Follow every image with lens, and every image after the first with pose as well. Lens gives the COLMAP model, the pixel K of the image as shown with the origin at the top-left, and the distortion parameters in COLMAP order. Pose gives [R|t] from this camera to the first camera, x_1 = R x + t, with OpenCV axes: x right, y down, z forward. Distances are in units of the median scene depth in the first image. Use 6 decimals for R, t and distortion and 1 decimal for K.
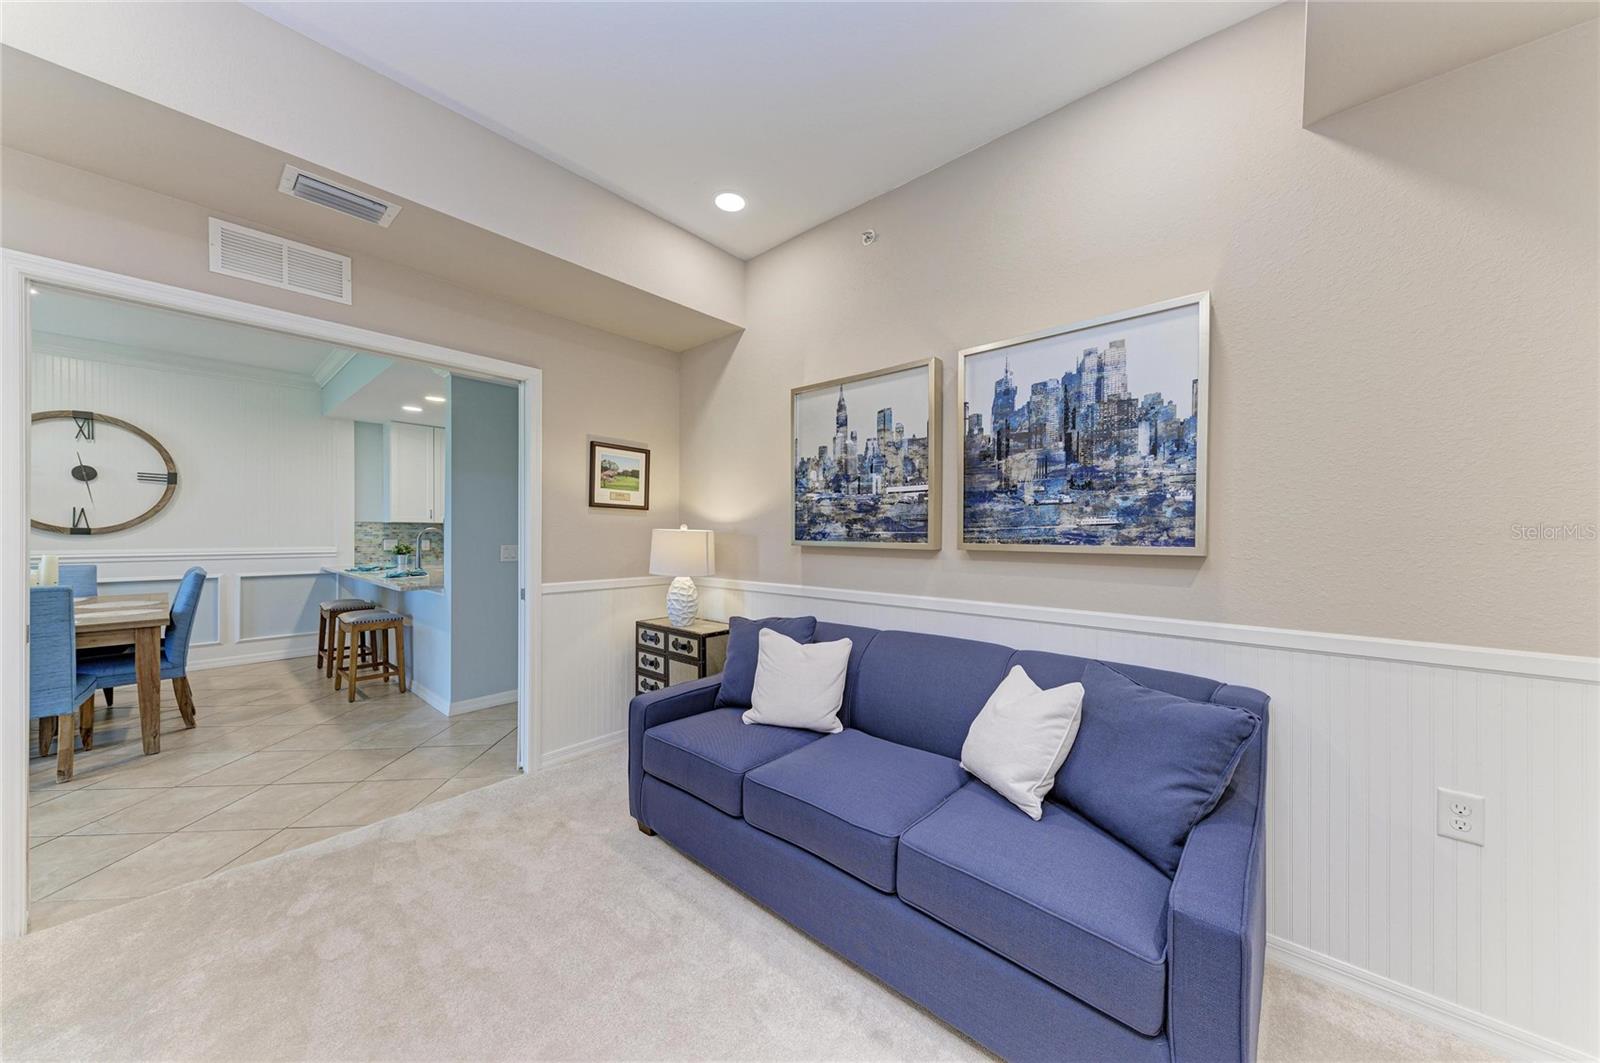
lens RADIAL K [[542.1, 0, 802.4], [0, 542.1, 534.0], [0, 0, 1]] dist [0.012488, -0.001502]
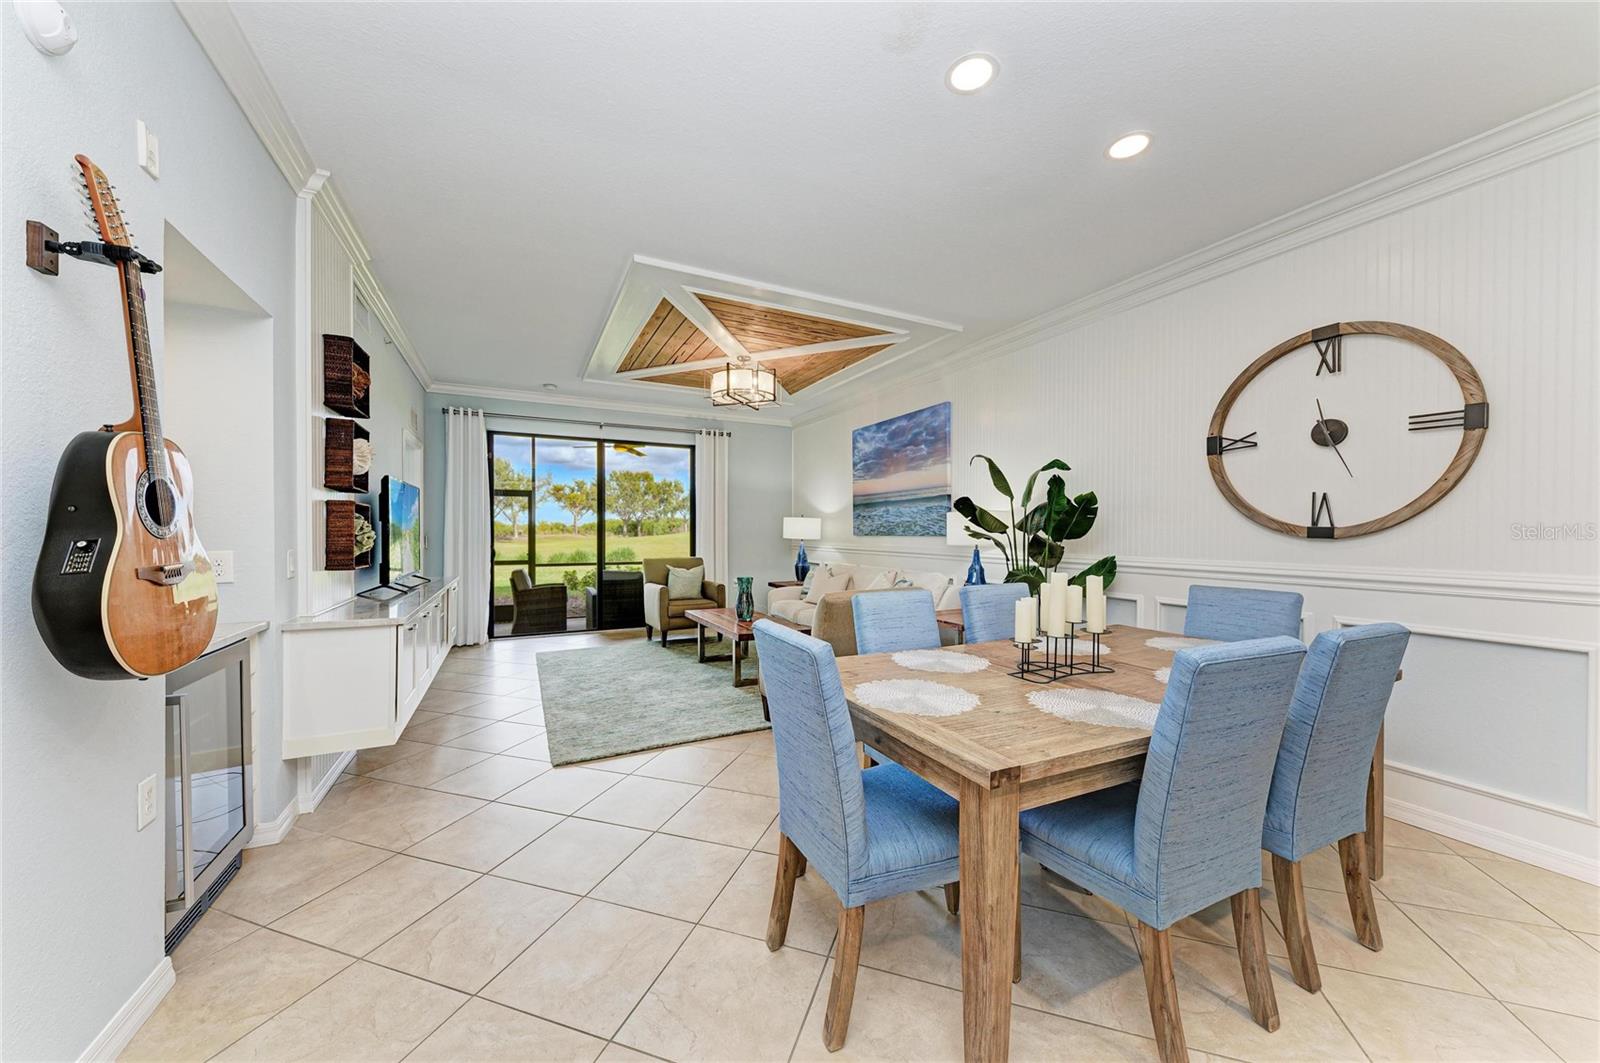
lens RADIAL K [[575.0, 0, 795.2], [0, 575.0, 536.7], [0, 0, 1]] dist [0.018458, -0.004898]
pose [[-0.388748, 0.008284, -0.921307, -0.518797], [-0.000586, 0.999957, 0.009239, -0.005563], [0.921344, 0.004132, -0.388727, 0.724452]]
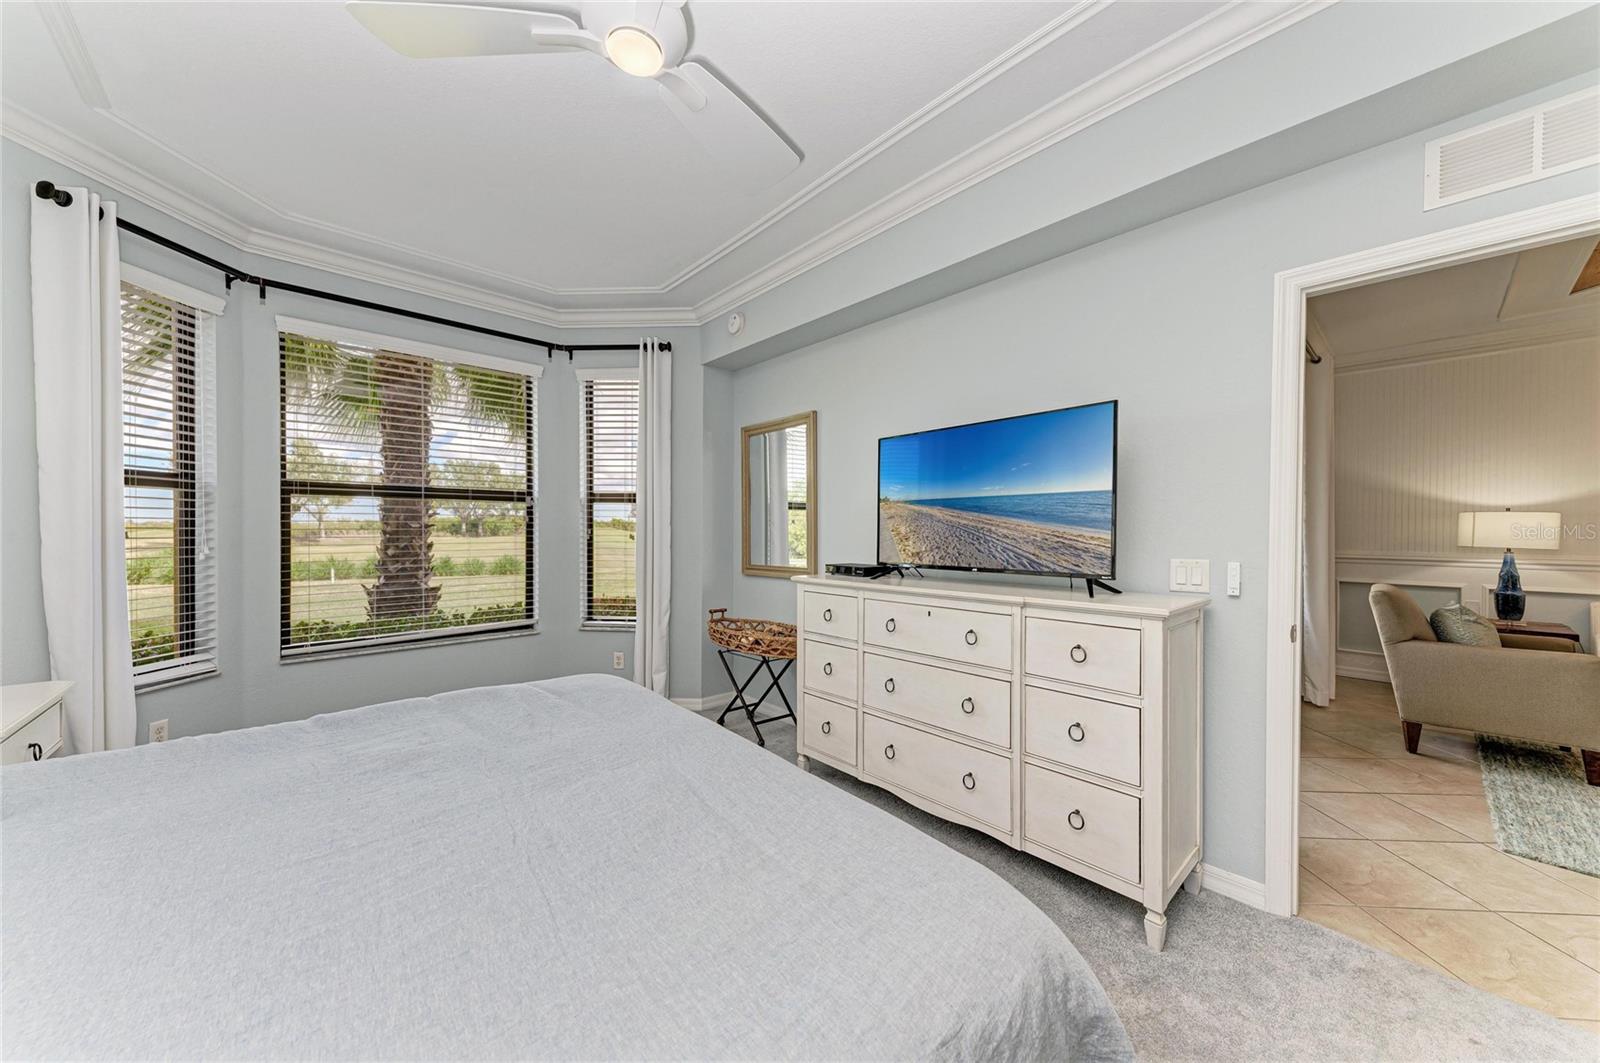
lens RADIAL K [[575.0, 0, 786.8], [0, 575.0, 532.5], [0, 0, 1]] dist [0.018458, -0.004898]
pose [[-0.137137, -0.000050, -0.990552, -0.881226], [-0.003226, 0.999995, 0.000396, -0.007138], [0.990547, 0.003250, -0.137137, -0.846839]]
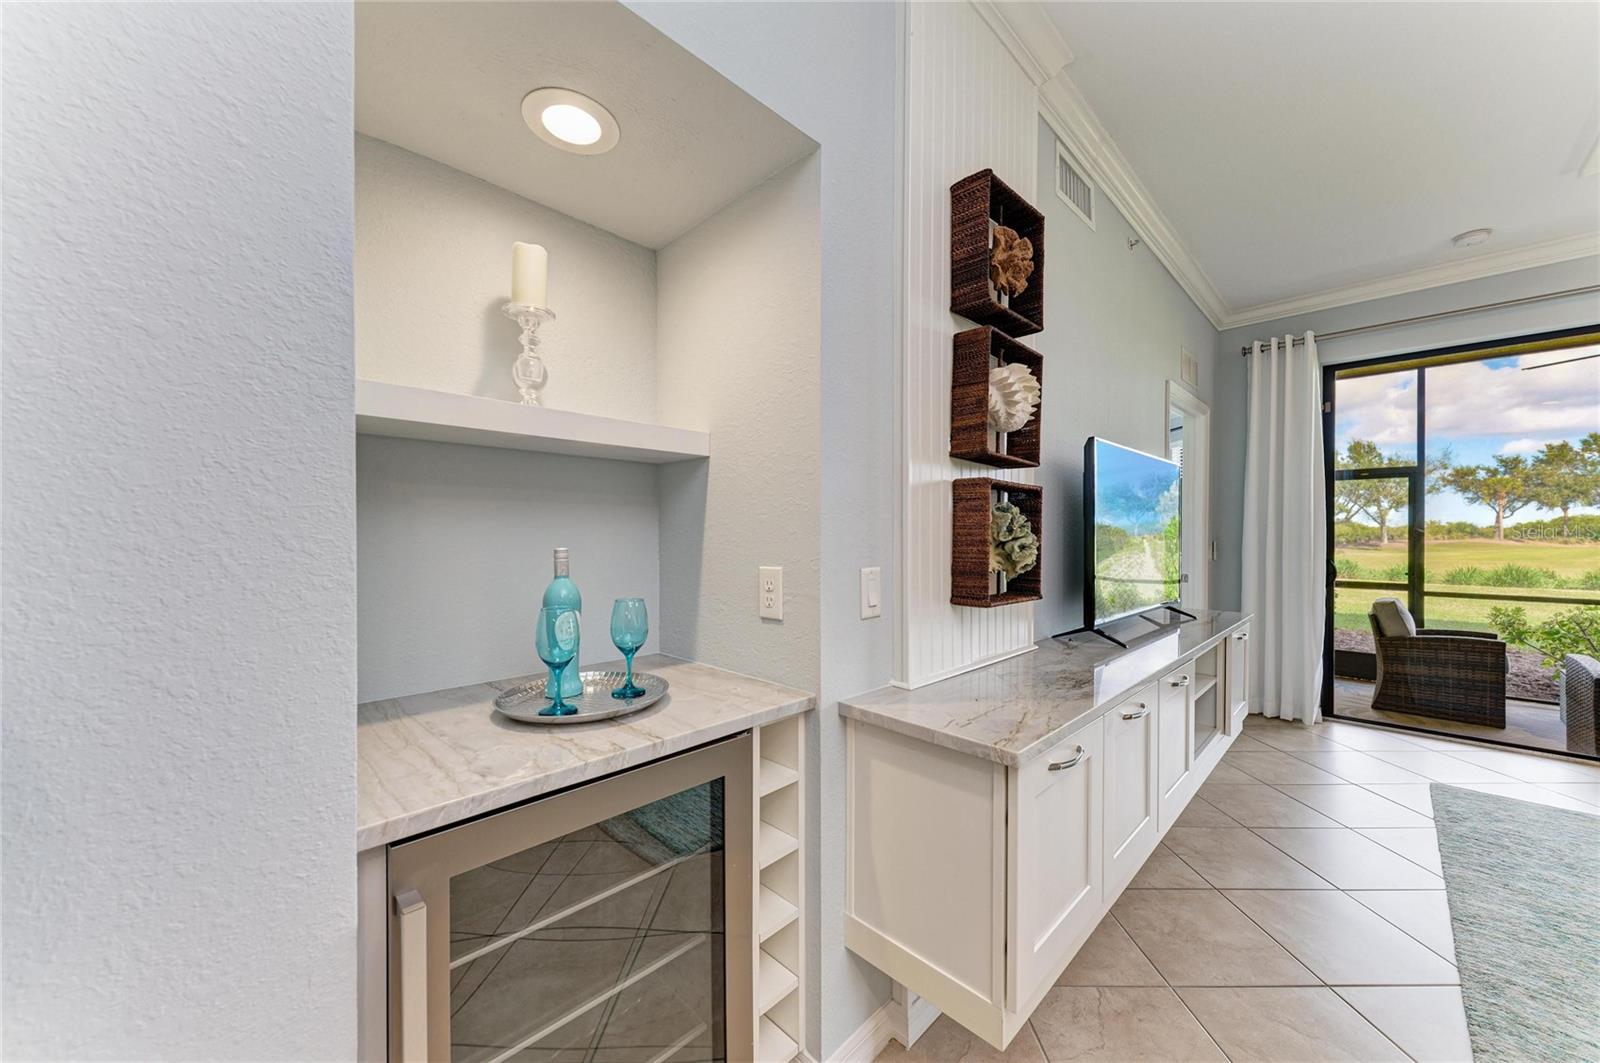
lens RADIAL K [[575.0, 0, 809.3], [0, 575.0, 536.5], [0, 0, 1]] dist [0.018458, -0.004898]
pose [[-0.998271, -0.001246, 0.058760, -0.833970], [-0.000982, 0.999989, 0.004513, -0.005704], [-0.058765, 0.004447, -0.998262, 0.371408]]
